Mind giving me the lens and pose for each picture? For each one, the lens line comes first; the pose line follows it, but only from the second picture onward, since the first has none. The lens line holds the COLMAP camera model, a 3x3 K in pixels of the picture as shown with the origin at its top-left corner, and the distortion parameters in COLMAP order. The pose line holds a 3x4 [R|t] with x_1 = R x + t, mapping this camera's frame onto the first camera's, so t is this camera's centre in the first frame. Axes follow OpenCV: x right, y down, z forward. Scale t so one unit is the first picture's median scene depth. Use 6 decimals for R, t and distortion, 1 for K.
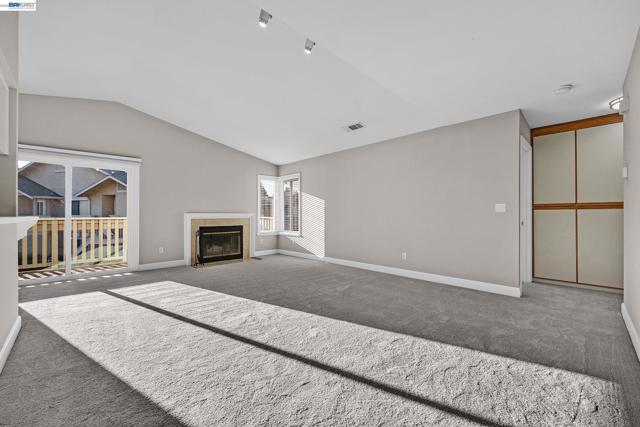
lens RADIAL K [[257.8, 0, 320.0], [0, 257.8, 213.5], [0, 0, 1]] dist [0.000213, 0.000218]
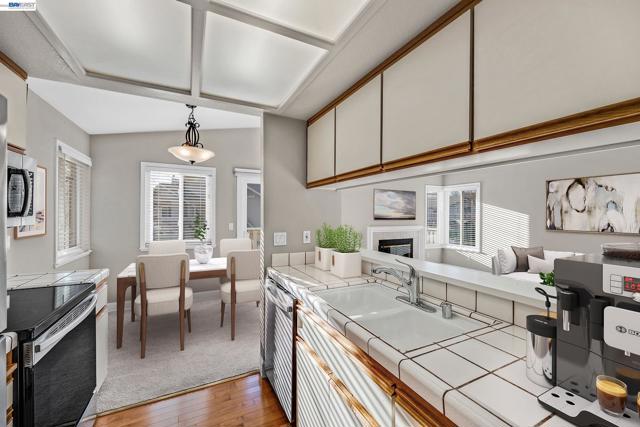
lens RADIAL K [[257.8, 0, 320.0], [0, 257.8, 213.5], [0, 0, 1]] dist [0.000213, 0.000218]
pose [[0.953430, 0.005953, -0.301557, -0.354405], [-0.005691, 0.999982, 0.001747, -0.048450], [0.301562, 0.000051, 0.953447, -0.022894]]
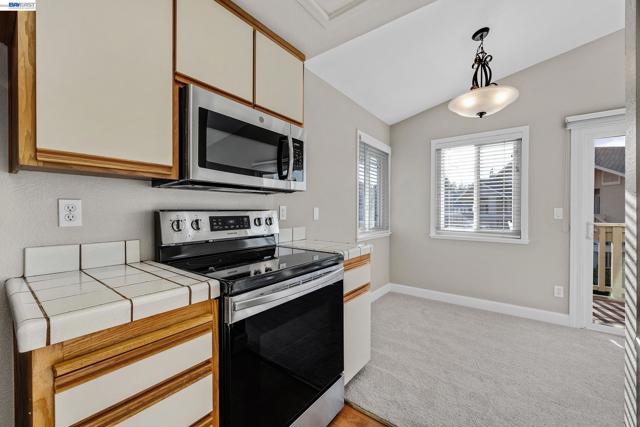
lens RADIAL K [[257.8, 0, 320.0], [0, 257.8, 213.5], [0, 0, 1]] dist [0.000213, 0.000218]
pose [[0.152131, 0.010201, -0.988308, -0.426952], [-0.000640, 0.999948, 0.010223, -0.014191], [0.988360, -0.000923, 0.152129, 0.108340]]
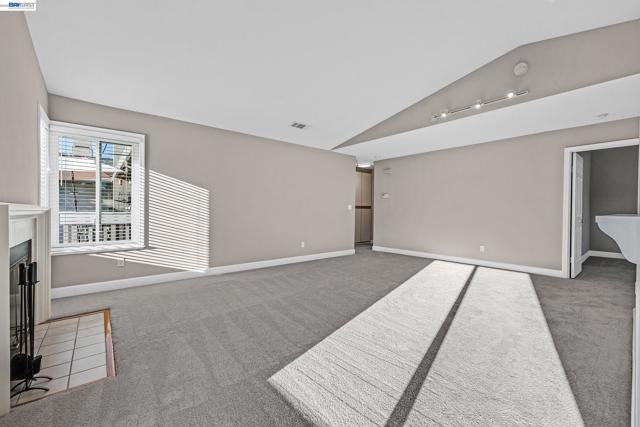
lens RADIAL K [[264.0, 0, 320.3], [0, 264.0, 212.6], [0, 0, 1]] dist [0.001156, -0.000065]
pose [[0.068792, -0.005606, 0.997615, -0.660067], [-0.011335, 0.999915, 0.006400, 0.003237], [-0.997567, -0.011749, 0.068723, 0.604787]]
